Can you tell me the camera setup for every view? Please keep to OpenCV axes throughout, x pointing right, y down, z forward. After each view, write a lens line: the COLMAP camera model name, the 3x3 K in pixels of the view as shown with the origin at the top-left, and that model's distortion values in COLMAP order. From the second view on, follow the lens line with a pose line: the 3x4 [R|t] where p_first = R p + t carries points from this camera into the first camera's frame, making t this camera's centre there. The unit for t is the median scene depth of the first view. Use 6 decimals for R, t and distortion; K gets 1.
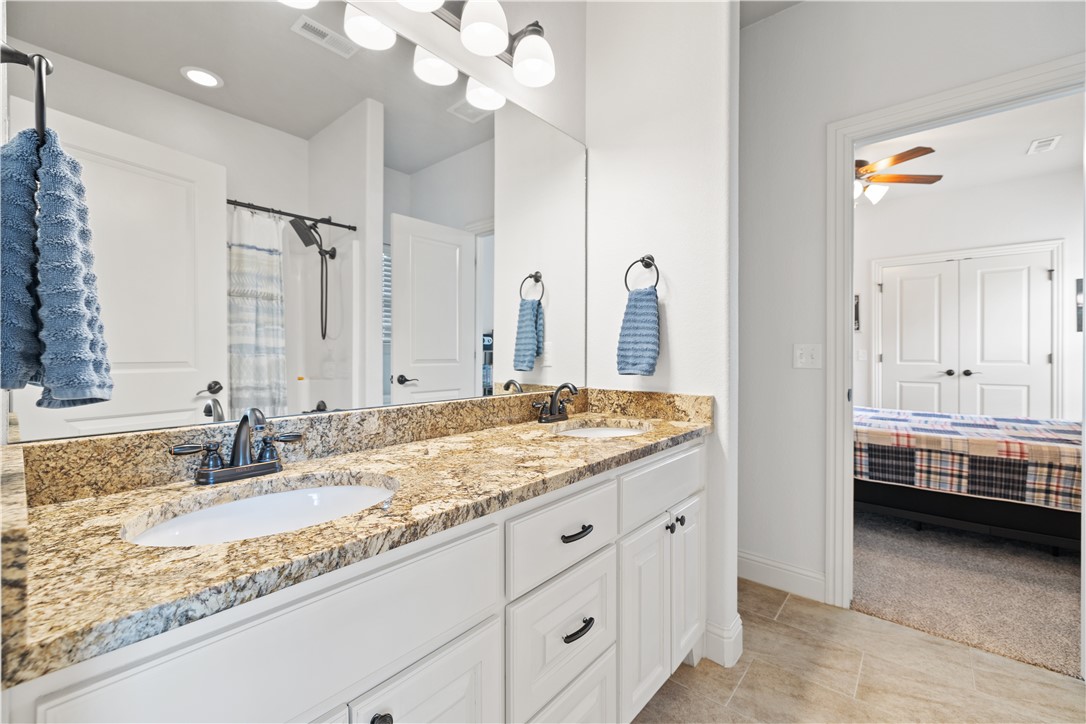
lens RADIAL K [[453.5, 0, 540.3], [0, 453.5, 357.1], [0, 0, 1]] dist [-0.000956, 0.000241]
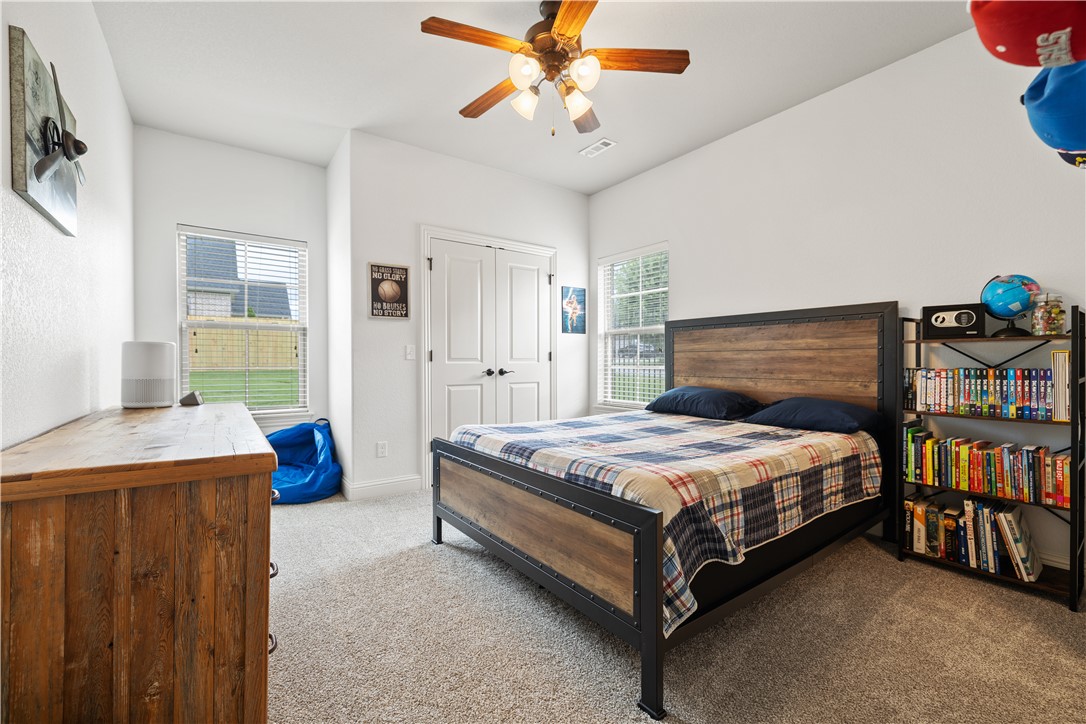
lens RADIAL K [[453.5, 0, 541.9], [0, 453.5, 365.0], [0, 0, 1]] dist [-0.000956, 0.000241]
pose [[0.234614, -0.008948, 0.972047, 0.062203], [0.008804, 0.999936, 0.007079, 0.015781], [-0.972049, 0.006897, 0.234678, 0.742810]]
